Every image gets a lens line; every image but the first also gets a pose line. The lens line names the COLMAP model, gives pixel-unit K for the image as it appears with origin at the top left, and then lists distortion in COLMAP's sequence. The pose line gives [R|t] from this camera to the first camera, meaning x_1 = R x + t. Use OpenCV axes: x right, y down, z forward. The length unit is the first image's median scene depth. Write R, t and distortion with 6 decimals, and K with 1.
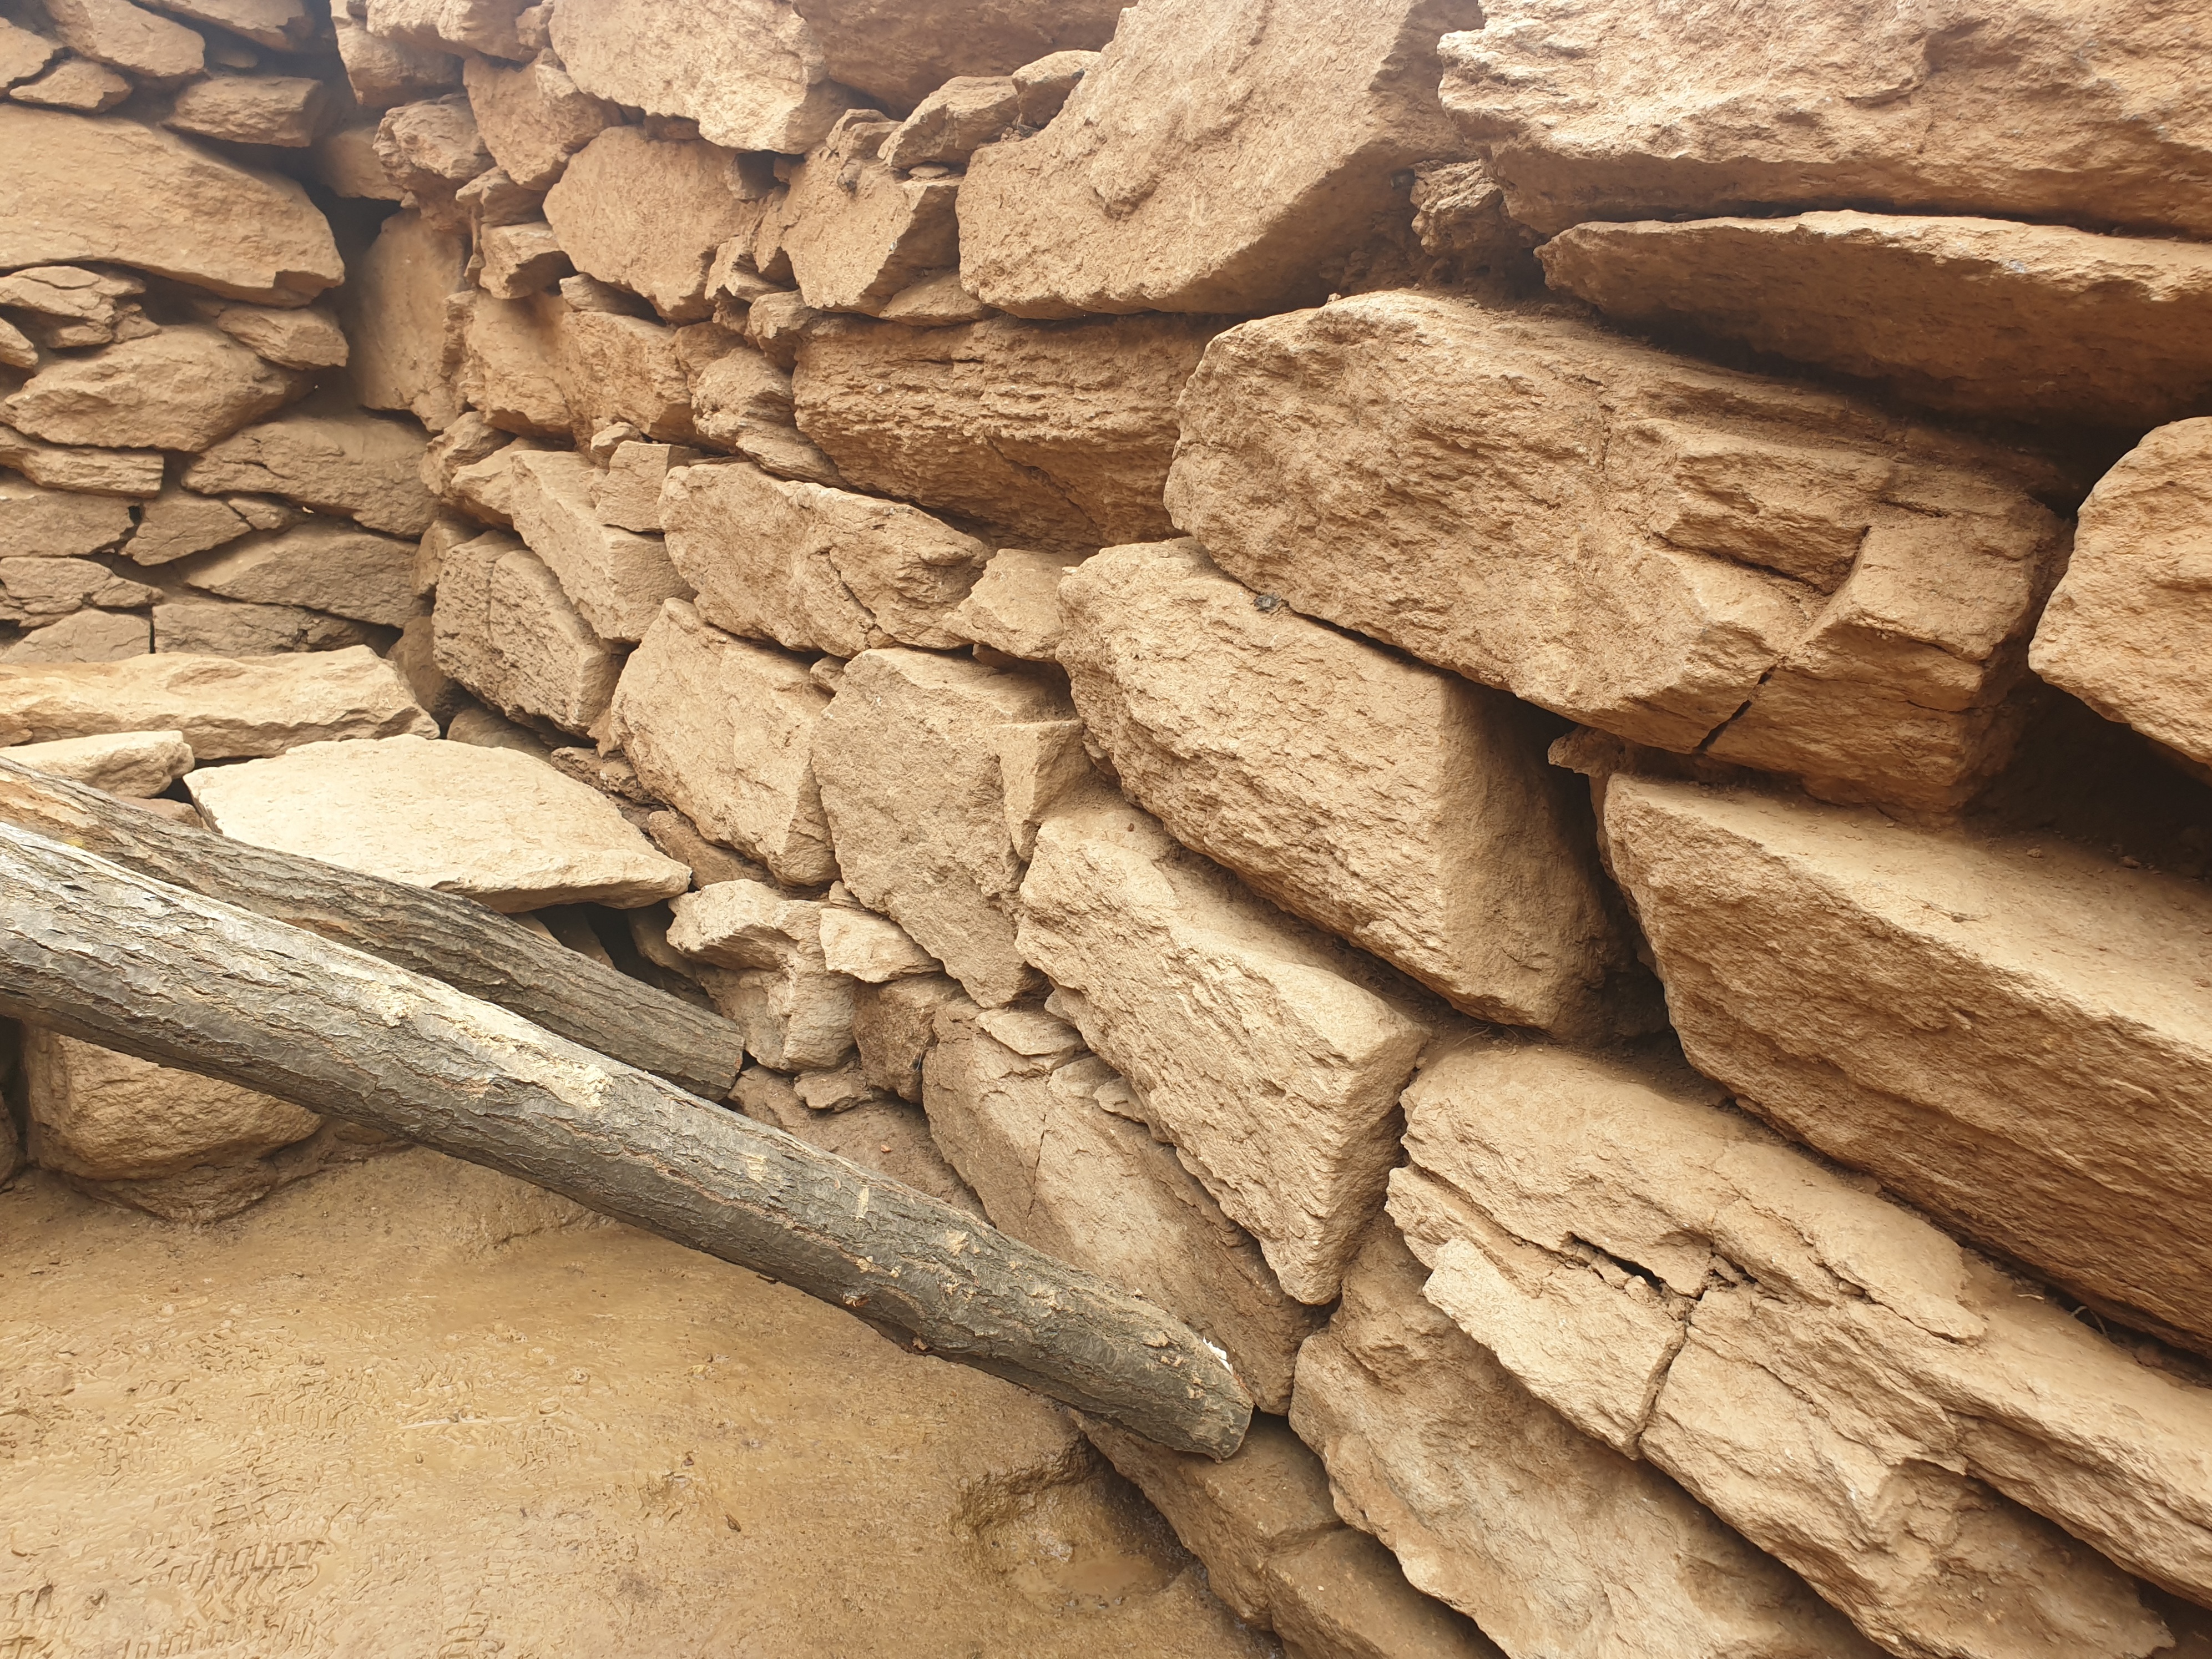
lens RADIAL K [[1749.0, 0, 1106.0], [0, 1749.0, 829.5], [0, 0, 1]] dist [-0.006110, 0.039113]
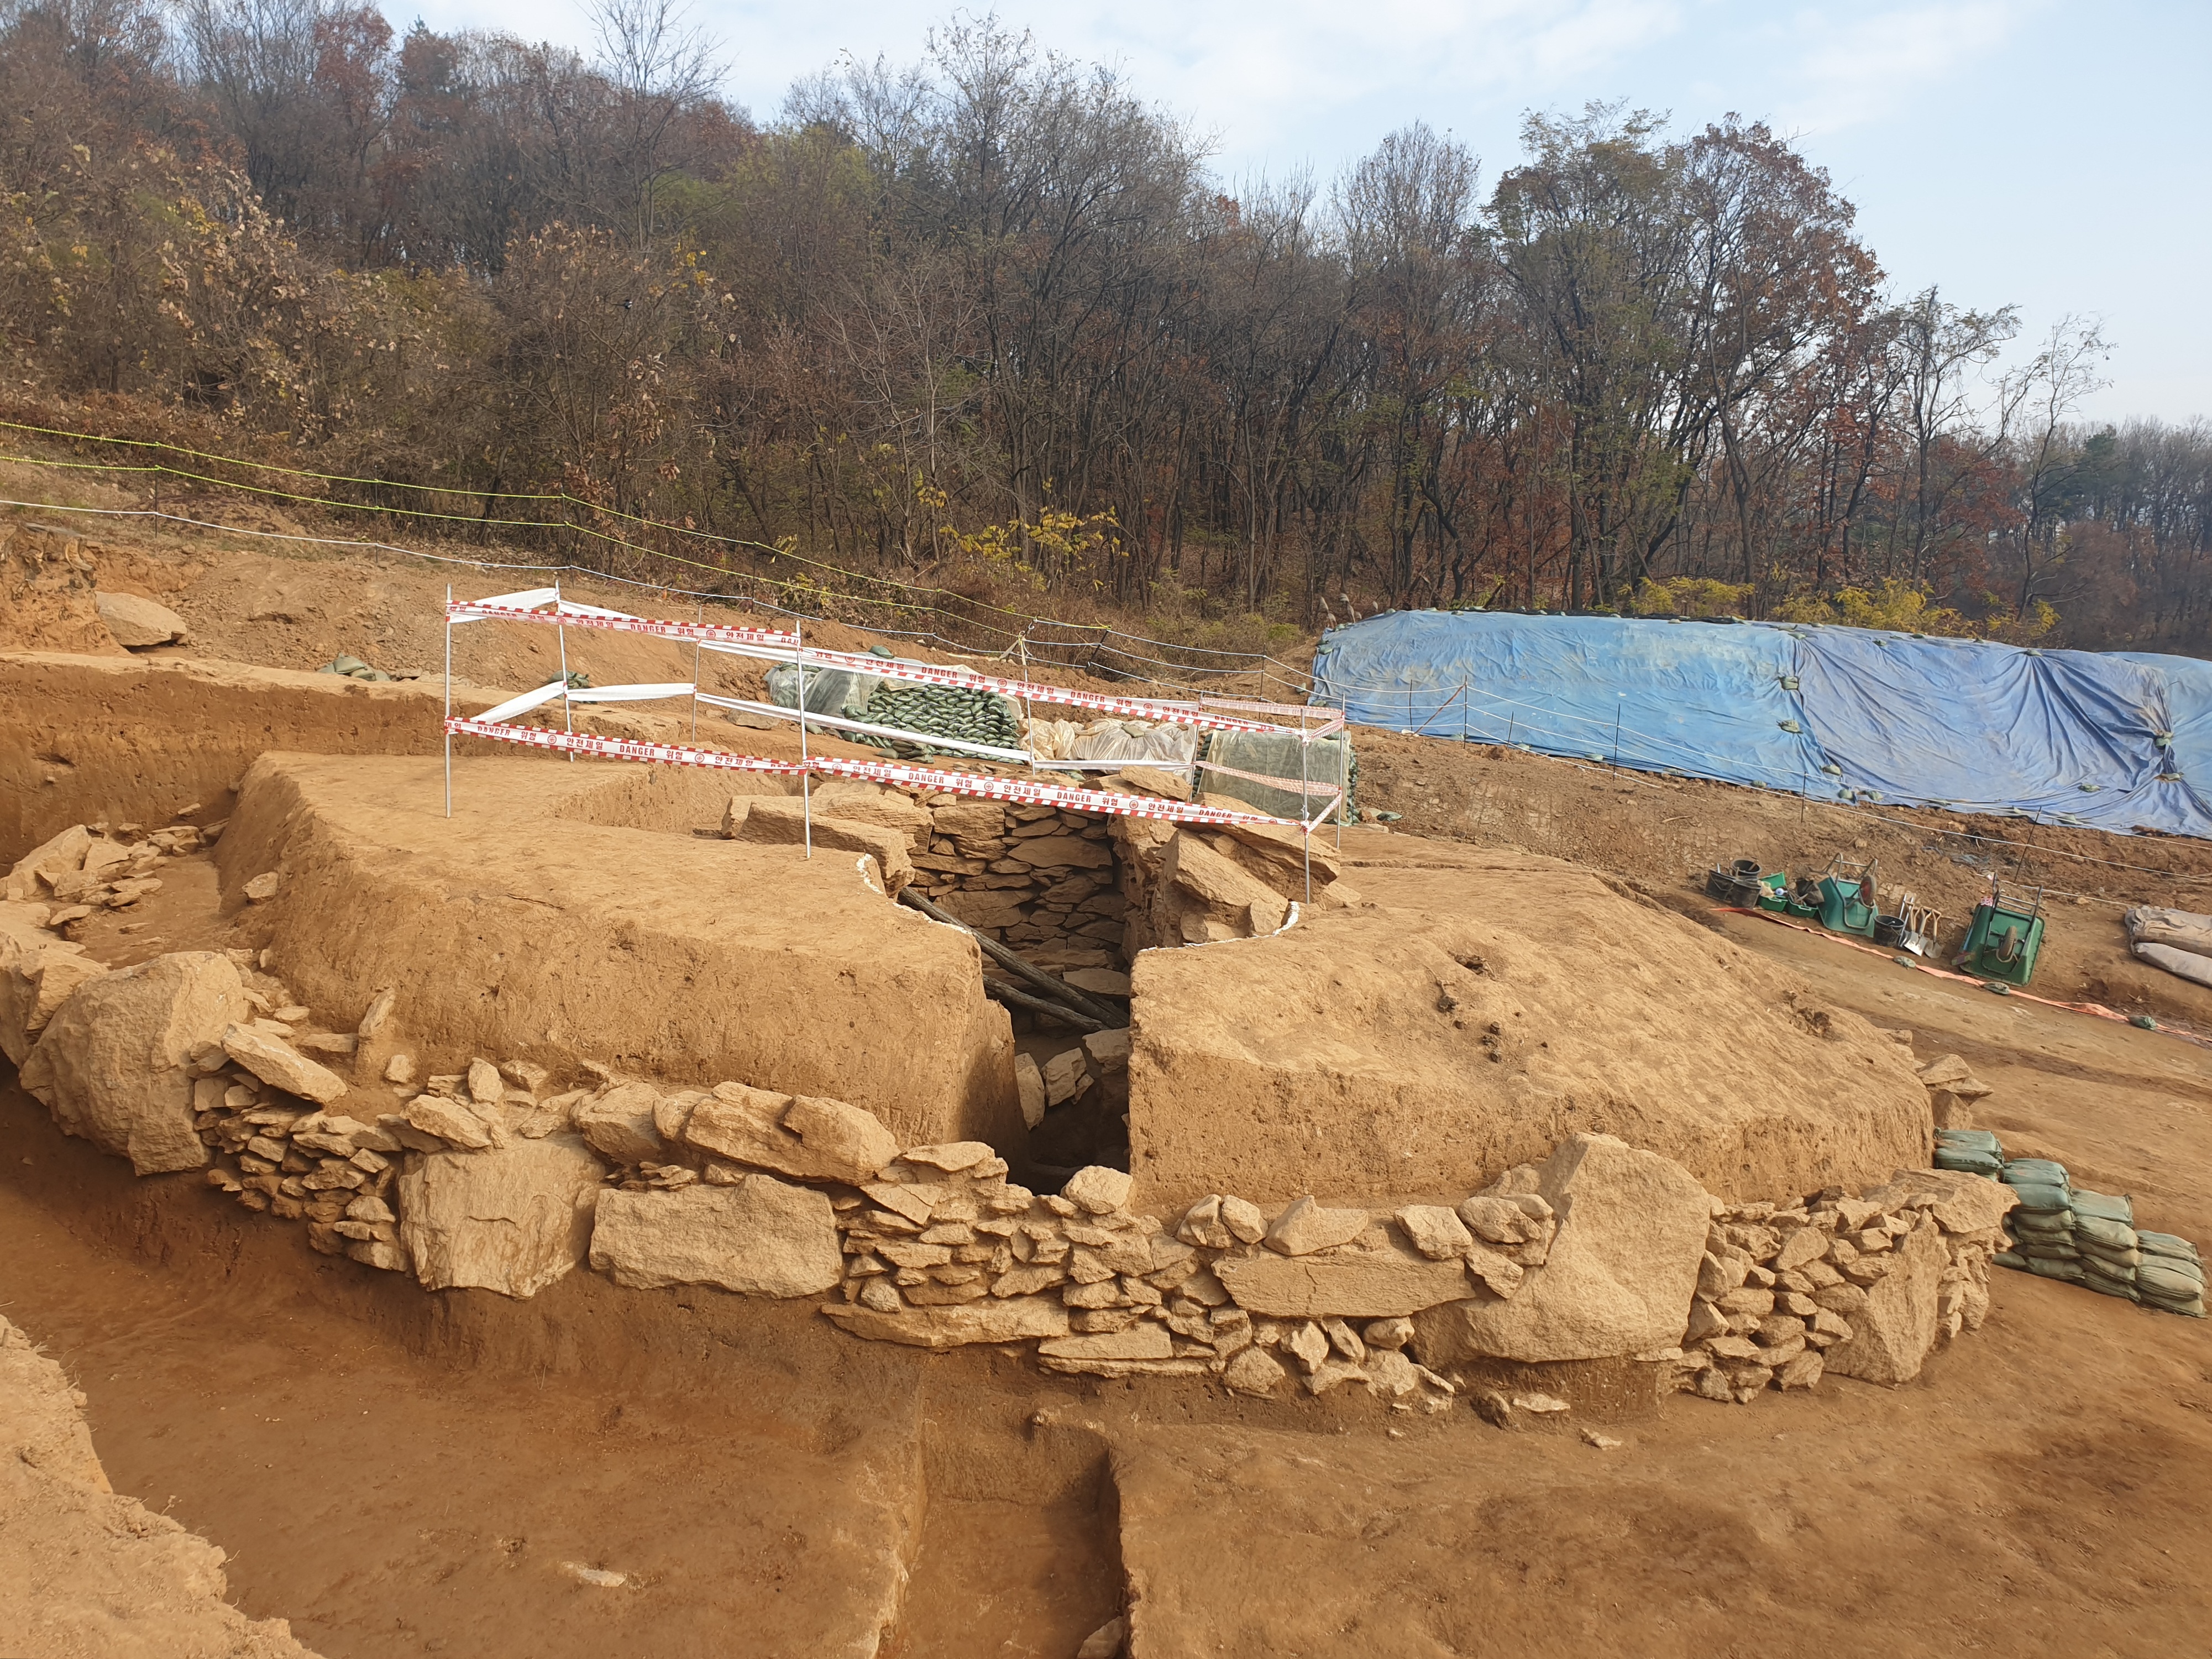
lens RADIAL K [[1736.3, 0, 1114.8], [0, 1736.3, 820.8], [0, 0, 1]] dist [0.085767, -0.141028]
pose [[0.870032, 0.014835, -0.492772, 1.803947], [-0.094249, 0.986116, -0.136718, 0.178886], [0.483903, 0.165393, 0.859351, -2.900682]]
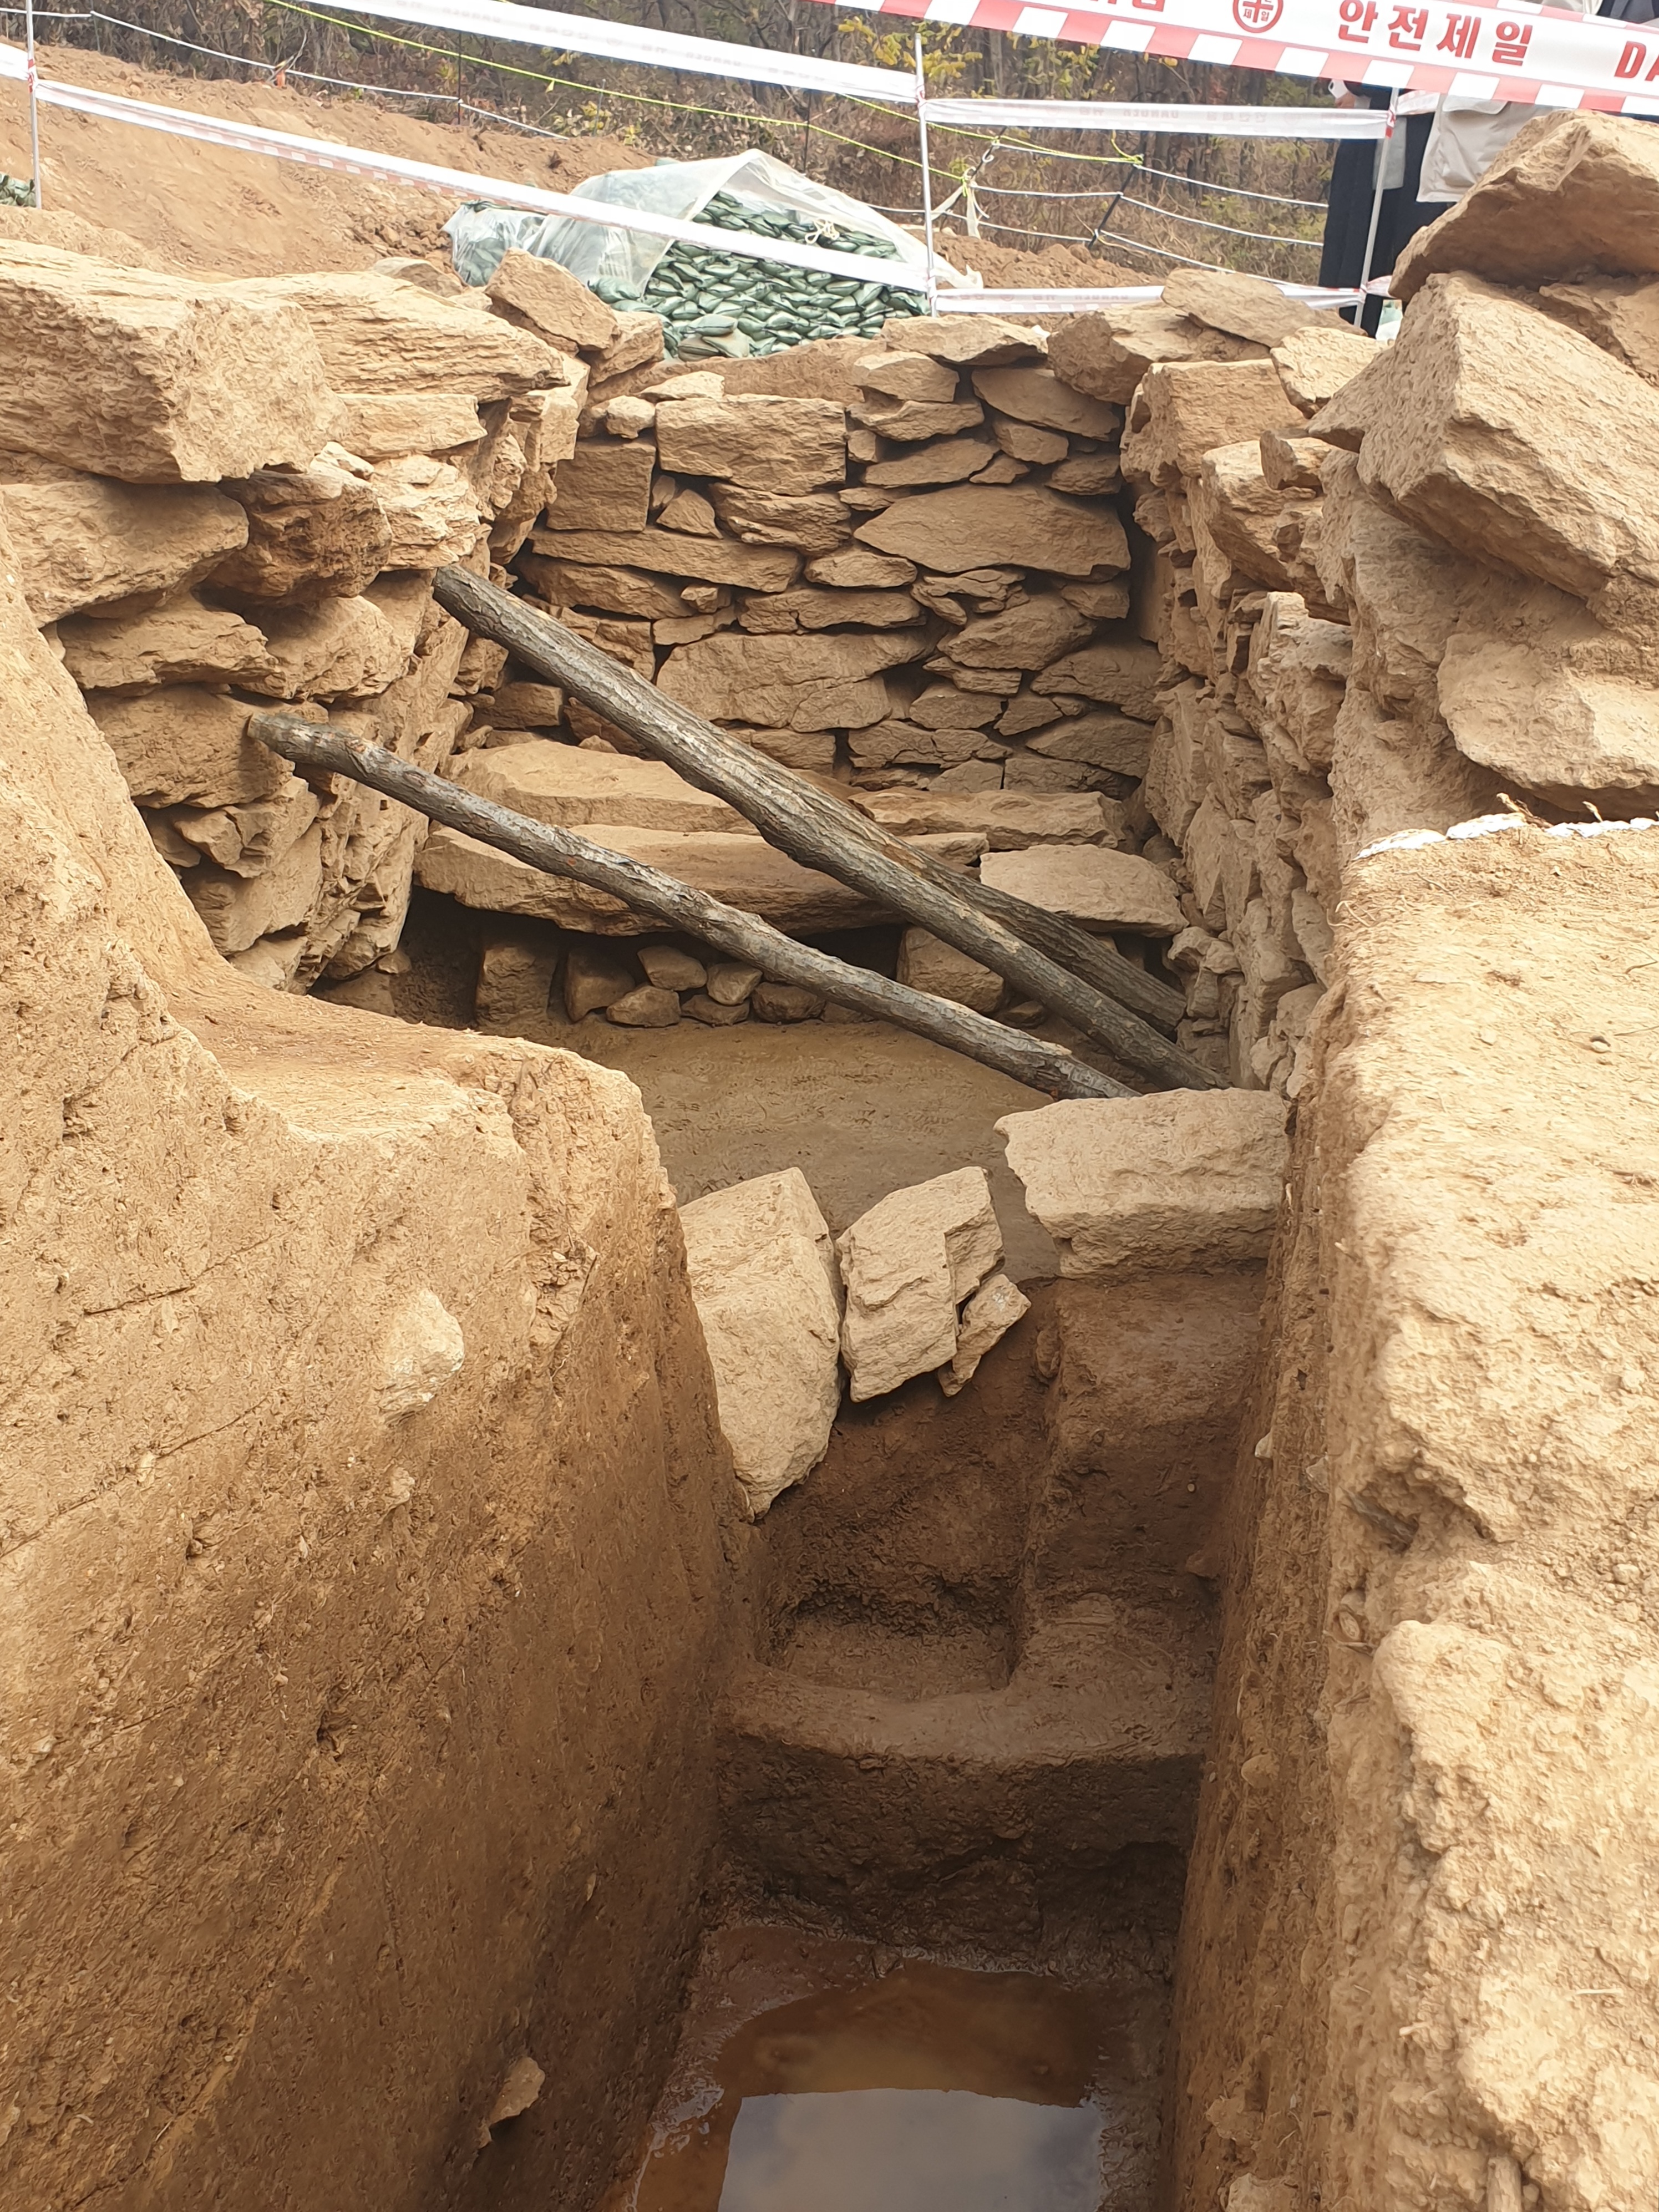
lens RADIAL K [[2396.9, 0, 809.2], [0, 2396.9, 1097.7], [0, 0, 1]] dist [0.254604, -0.950901]
pose [[0.799115, 0.145543, -0.583294, 0.778047], [-0.122416, 0.989318, 0.079143, 0.040703], [0.588583, 0.008161, 0.808396, -1.091725]]
